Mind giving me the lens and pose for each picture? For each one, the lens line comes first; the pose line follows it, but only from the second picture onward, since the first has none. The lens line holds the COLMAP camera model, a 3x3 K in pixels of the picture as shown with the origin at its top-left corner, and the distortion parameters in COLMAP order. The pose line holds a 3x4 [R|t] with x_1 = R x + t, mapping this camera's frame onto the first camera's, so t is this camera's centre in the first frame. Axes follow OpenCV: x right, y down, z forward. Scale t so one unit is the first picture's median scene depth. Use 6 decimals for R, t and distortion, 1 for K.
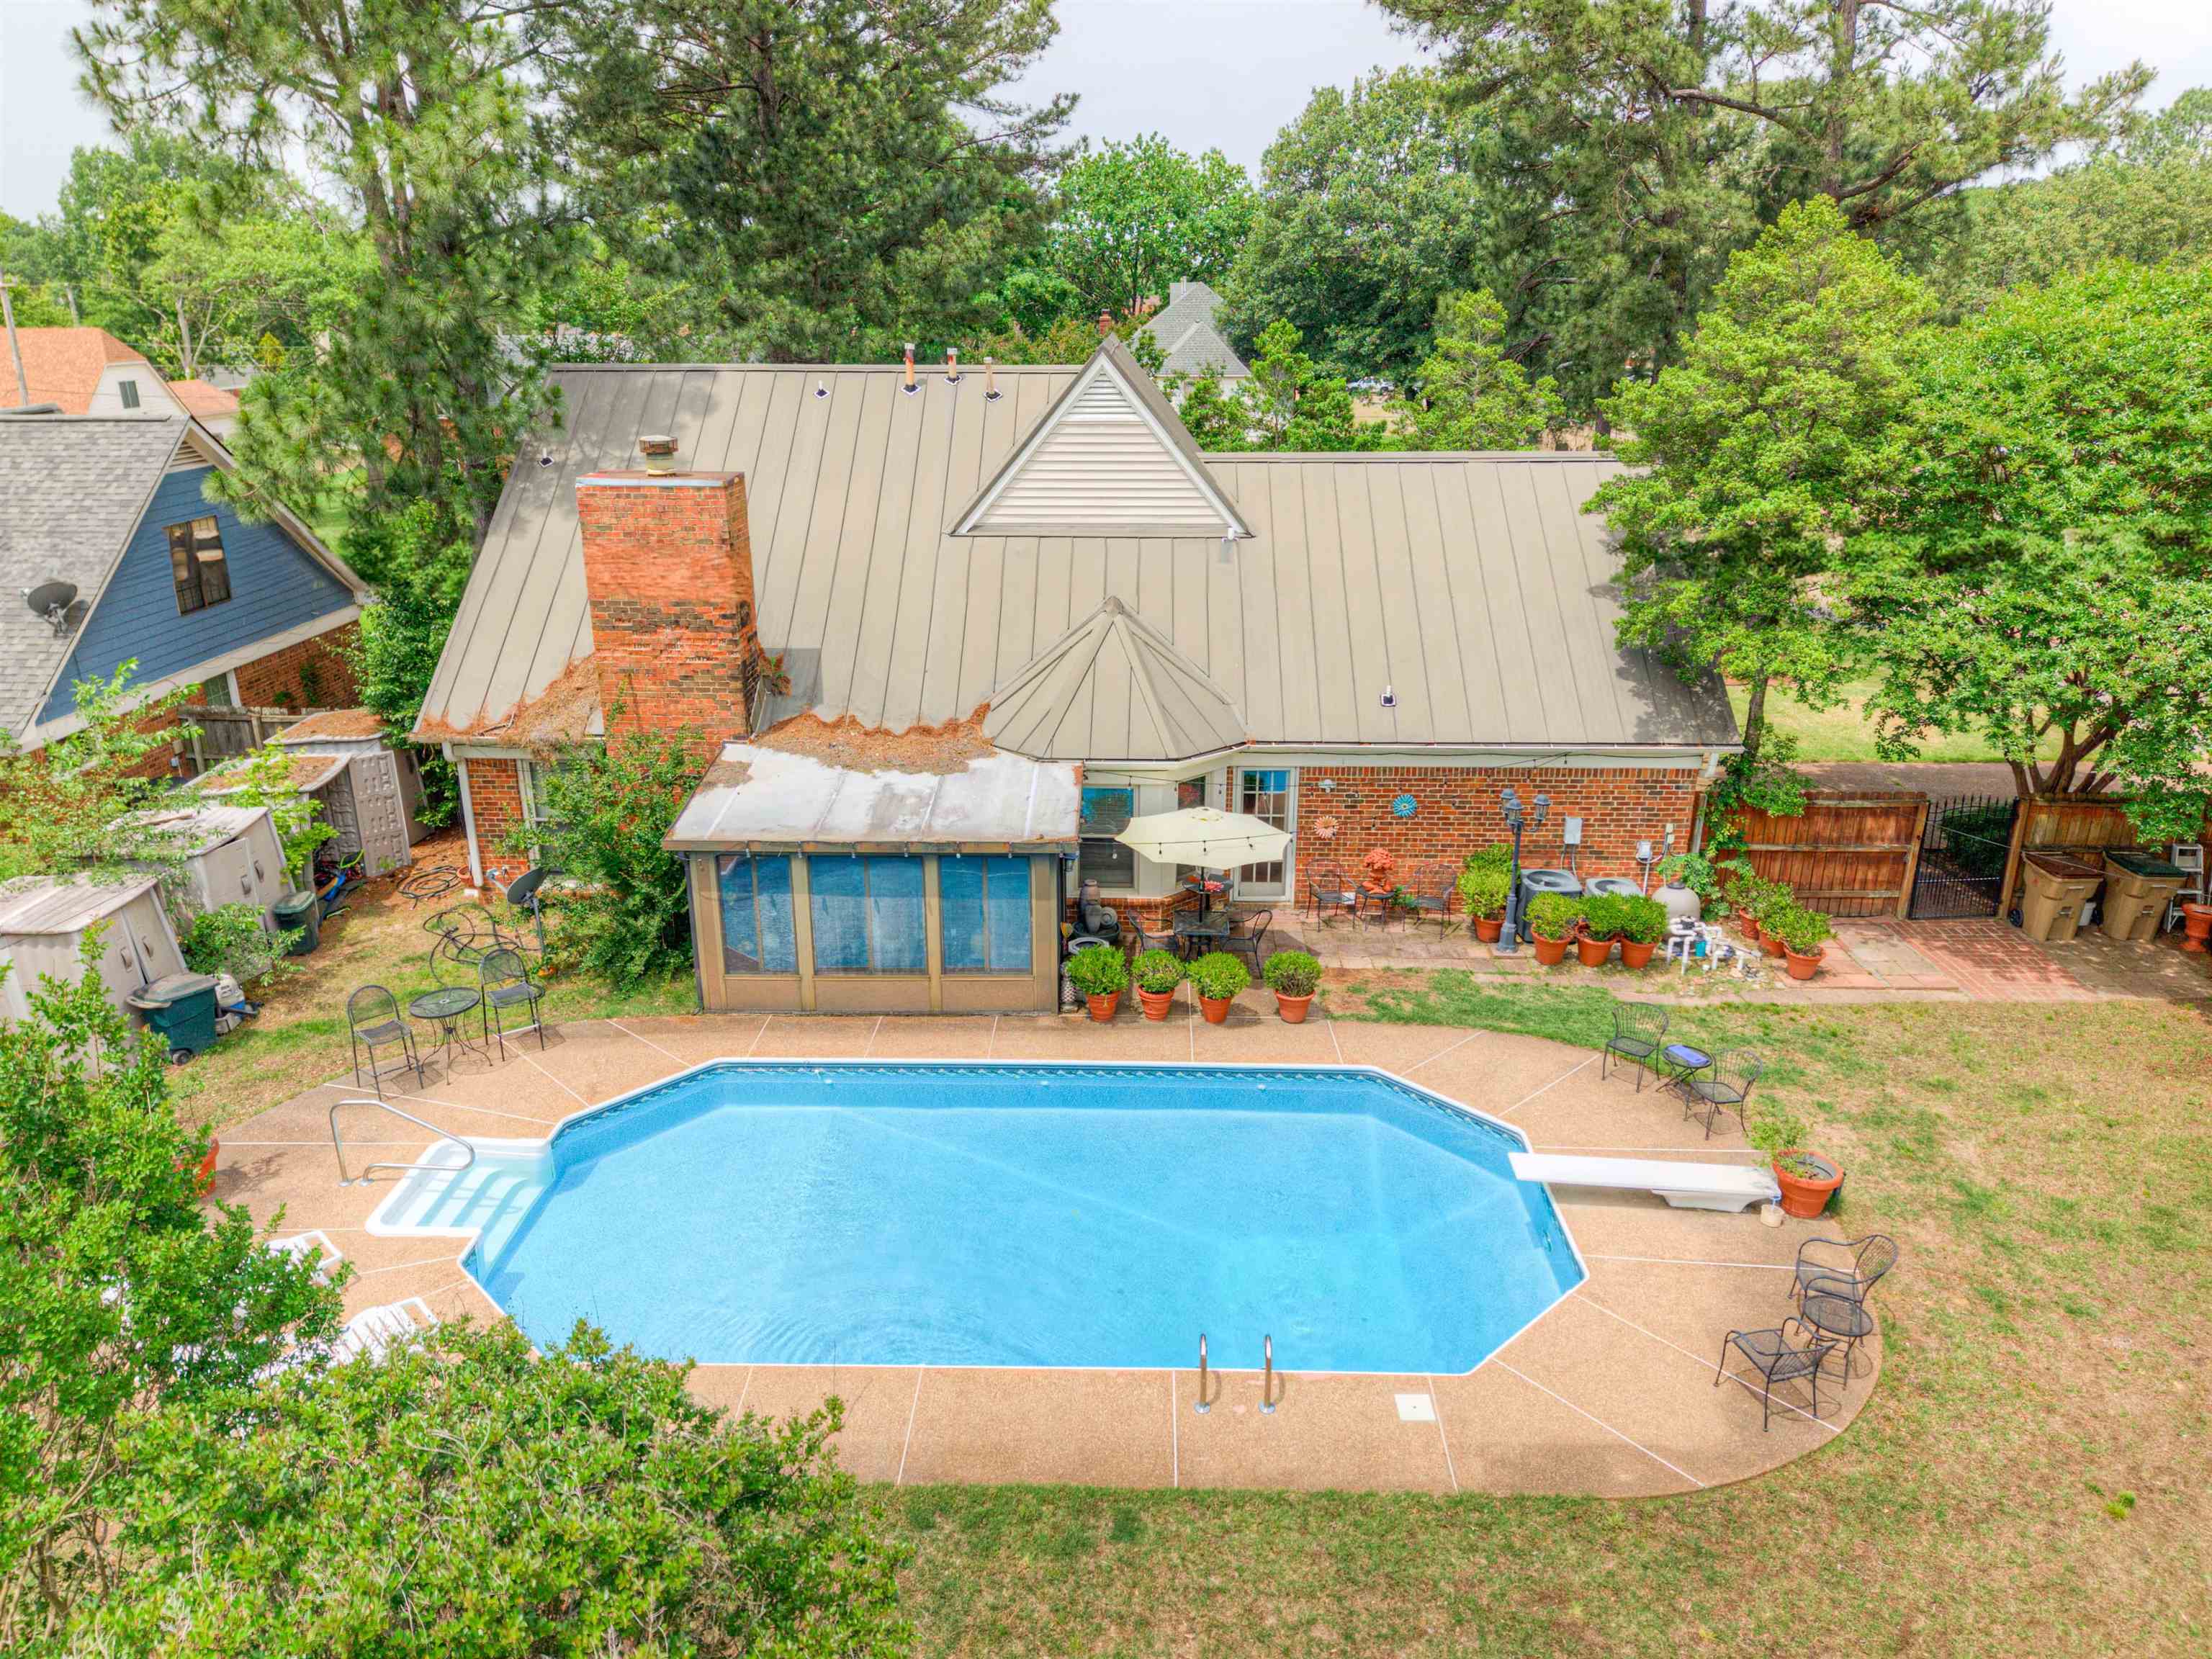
lens RADIAL K [[1477.6, 0, 1095.9], [0, 1477.6, 822.2], [0, 0, 1]] dist [0.031872, -0.043597]
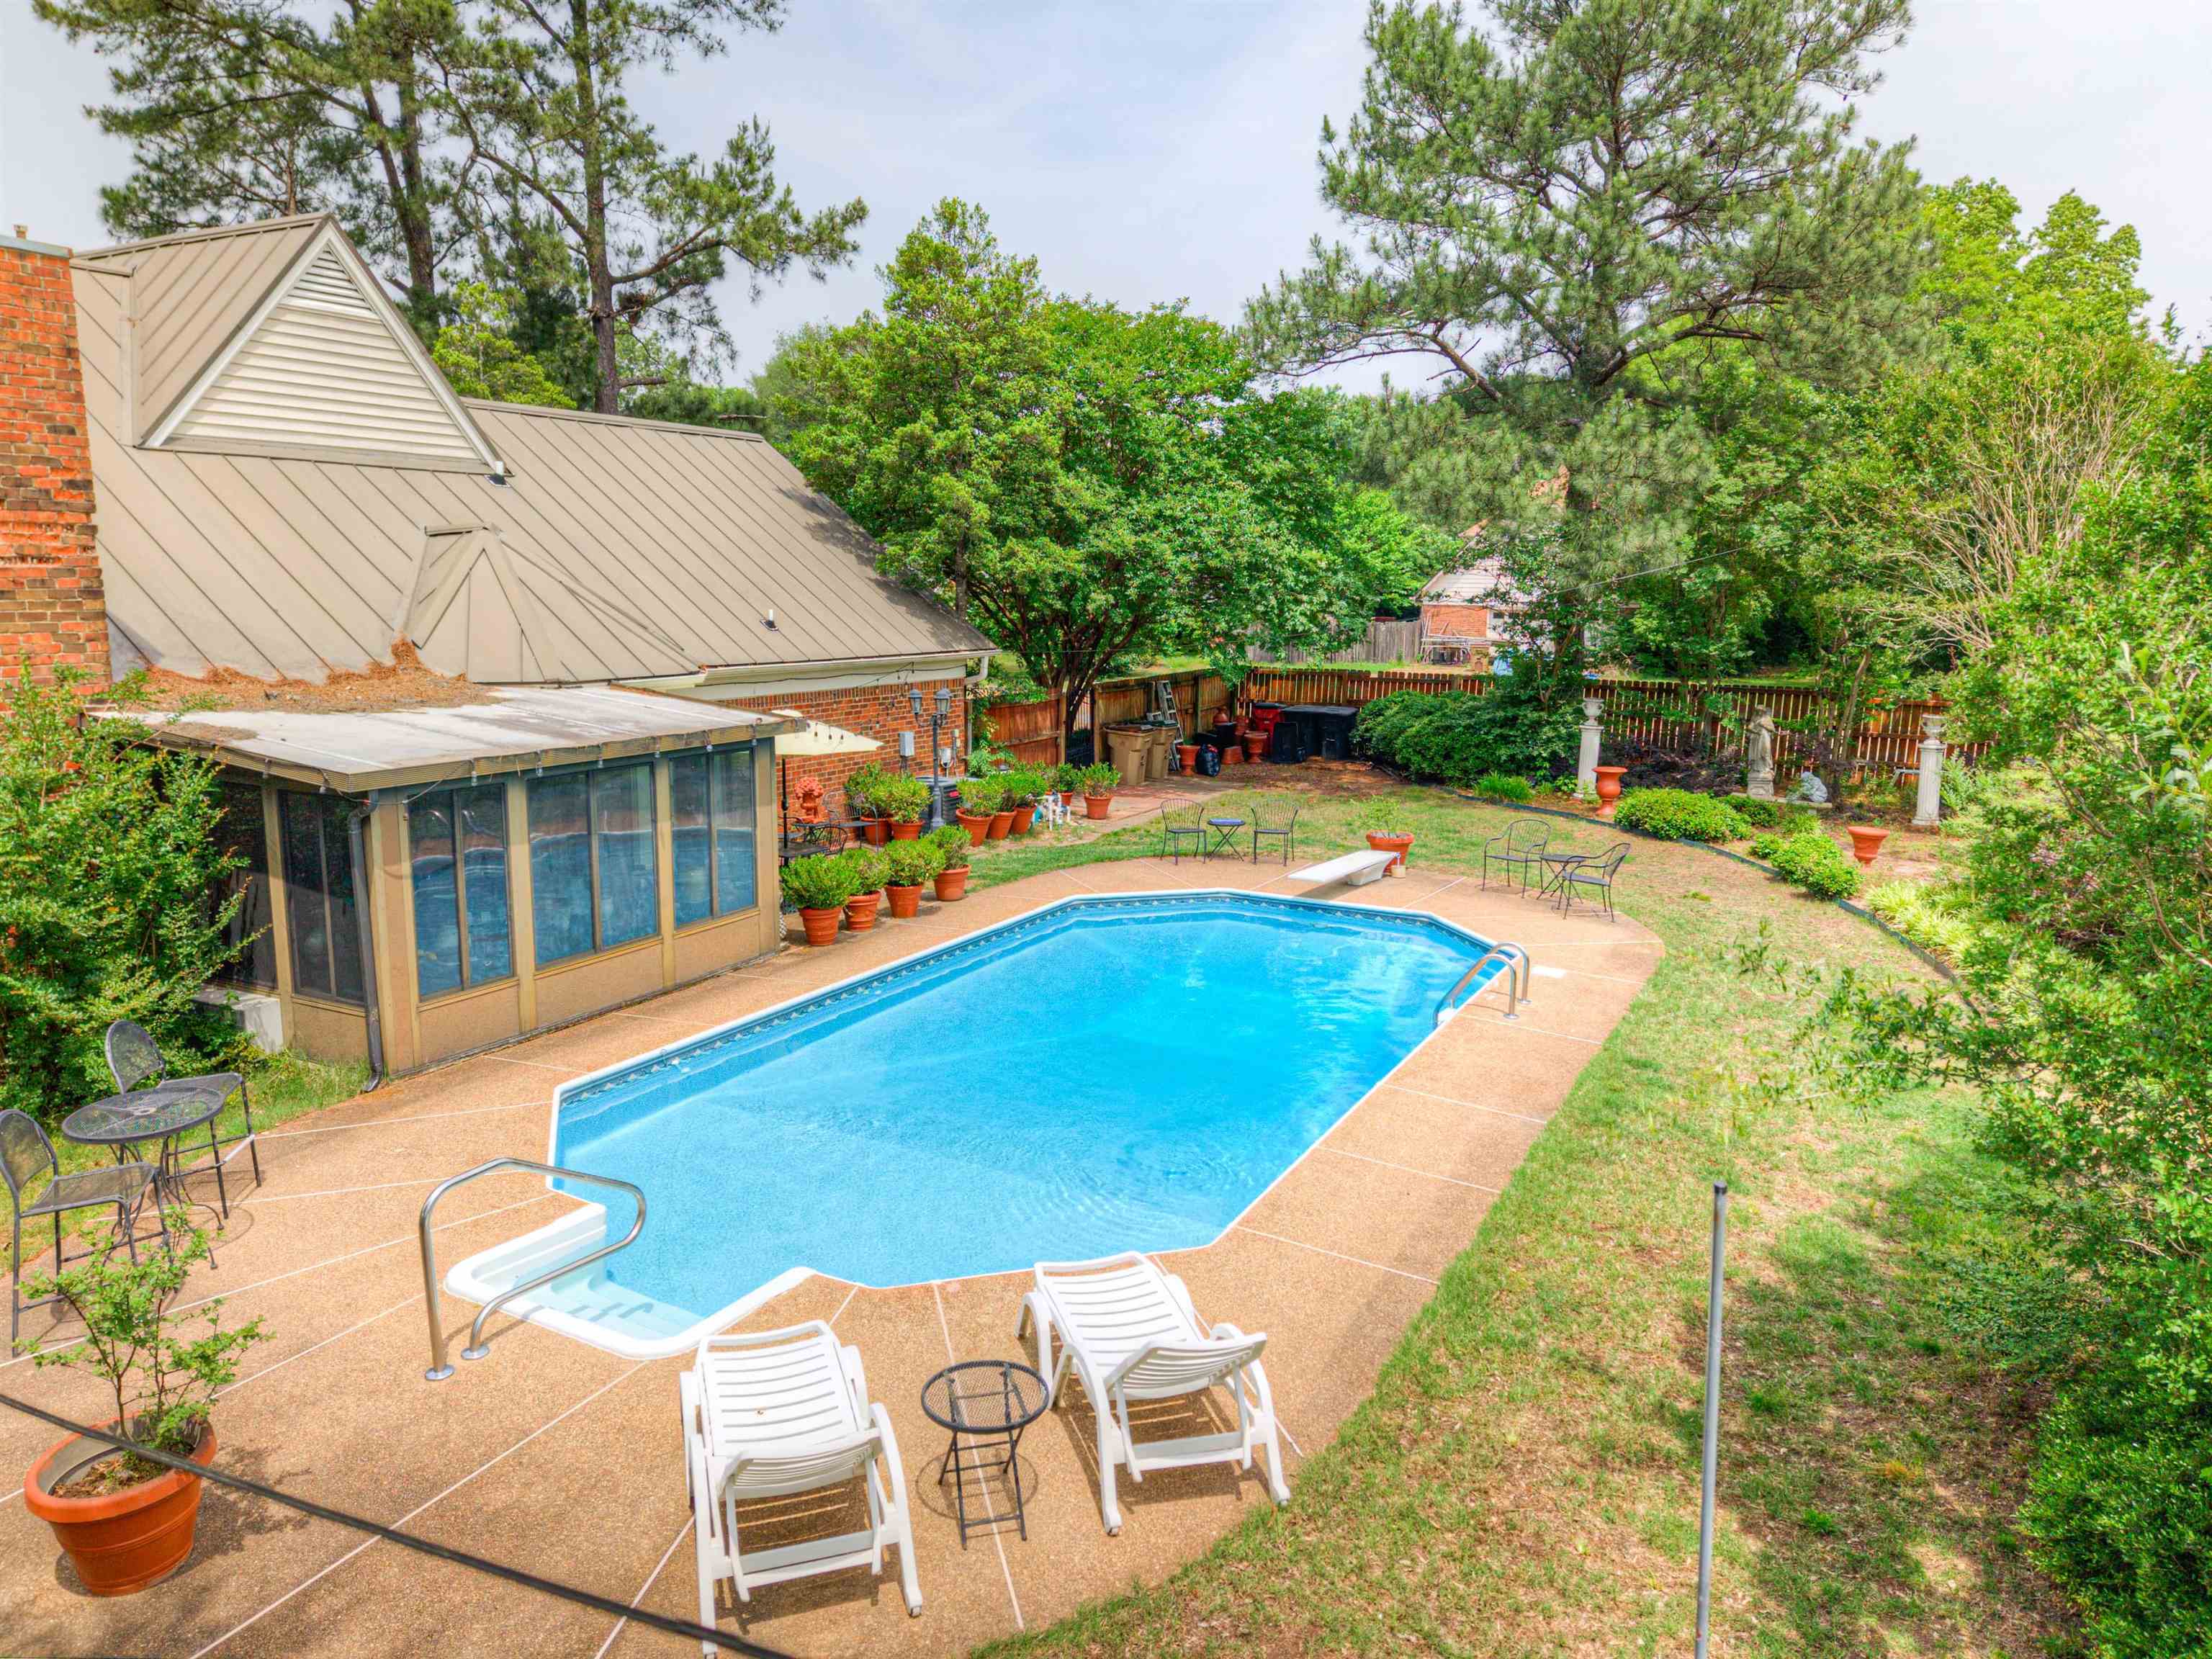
lens RADIAL K [[1477.6, 0, 1095.9], [0, 1477.6, 822.2], [0, 0, 1]] dist [0.031872, -0.043597]
pose [[0.455123, -0.140348, 0.879298, -0.589704], [0.278073, 0.960514, 0.009382, 0.093588], [-0.845895, 0.240239, 0.476179, 0.409488]]
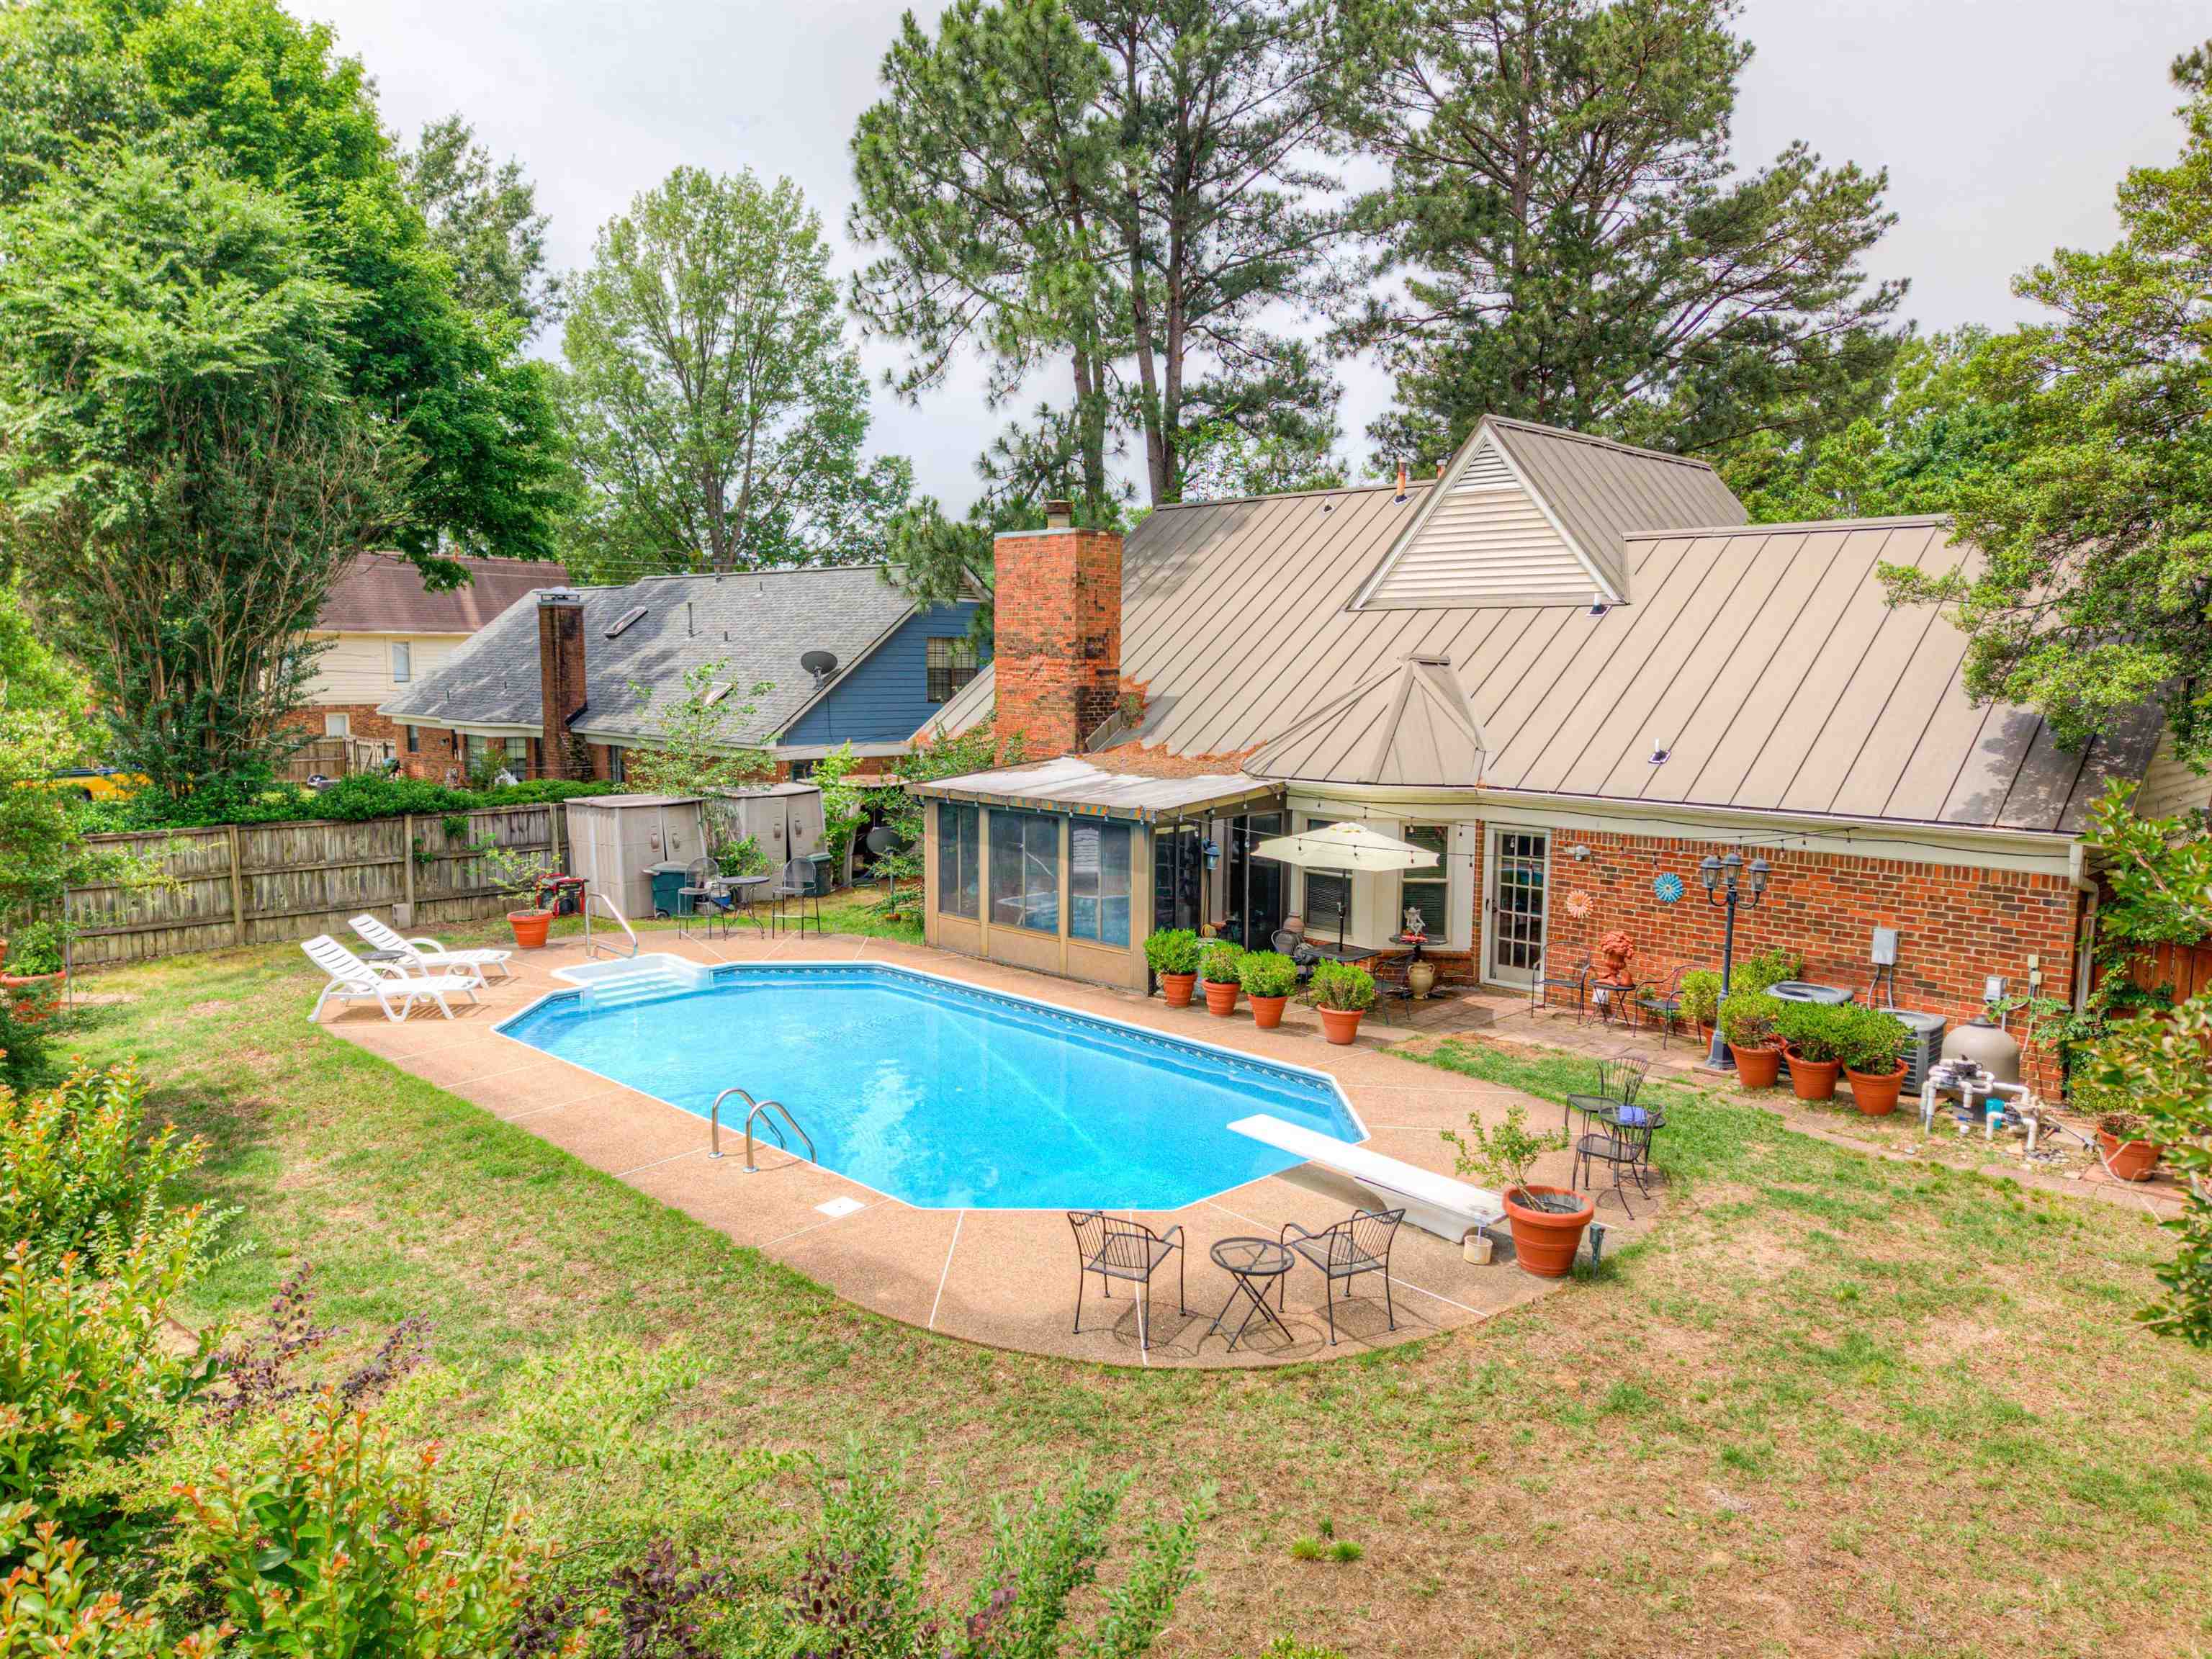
lens RADIAL K [[1477.6, 0, 1095.9], [0, 1477.6, 822.2], [0, 0, 1]] dist [0.031872, -0.043597]
pose [[0.732468, 0.085451, -0.675417, 0.554956], [-0.231293, 0.964317, -0.128828, 0.138978], [0.640308, 0.250581, 0.726095, 0.202599]]
